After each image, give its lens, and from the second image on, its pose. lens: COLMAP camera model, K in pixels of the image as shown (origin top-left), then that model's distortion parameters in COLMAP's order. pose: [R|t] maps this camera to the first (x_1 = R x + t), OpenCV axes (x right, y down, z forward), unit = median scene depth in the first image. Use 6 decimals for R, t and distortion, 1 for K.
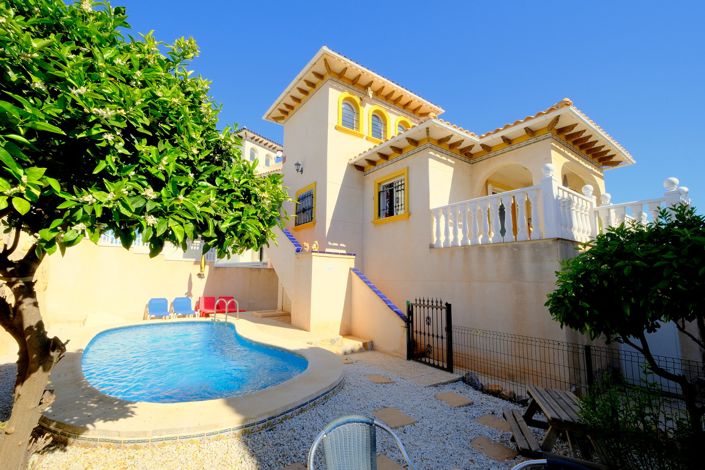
lens RADIAL K [[304.6, 0, 350.8], [0, 304.6, 238.8], [0, 0, 1]] dist [-0.001535, -0.000338]
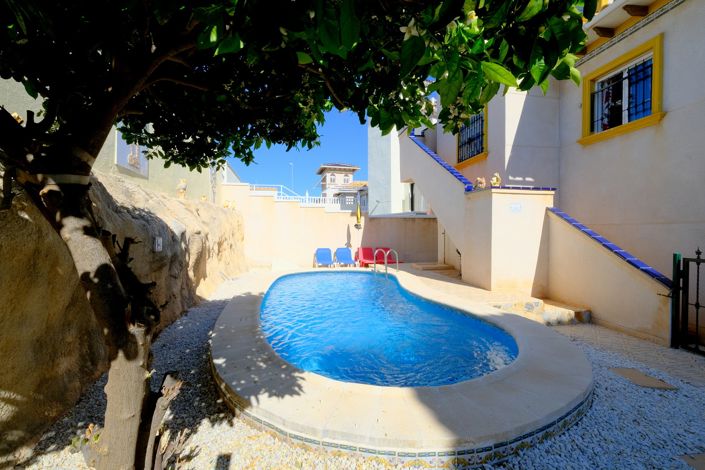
lens RADIAL K [[304.6, 0, 352.3], [0, 304.6, 236.6], [0, 0, 1]] dist [-0.001535, -0.000338]
pose [[0.893656, -0.006984, -0.448698, -0.103388], [0.070947, 0.989503, 0.125900, 0.045343], [0.443108, -0.144345, 0.884771, 0.176856]]
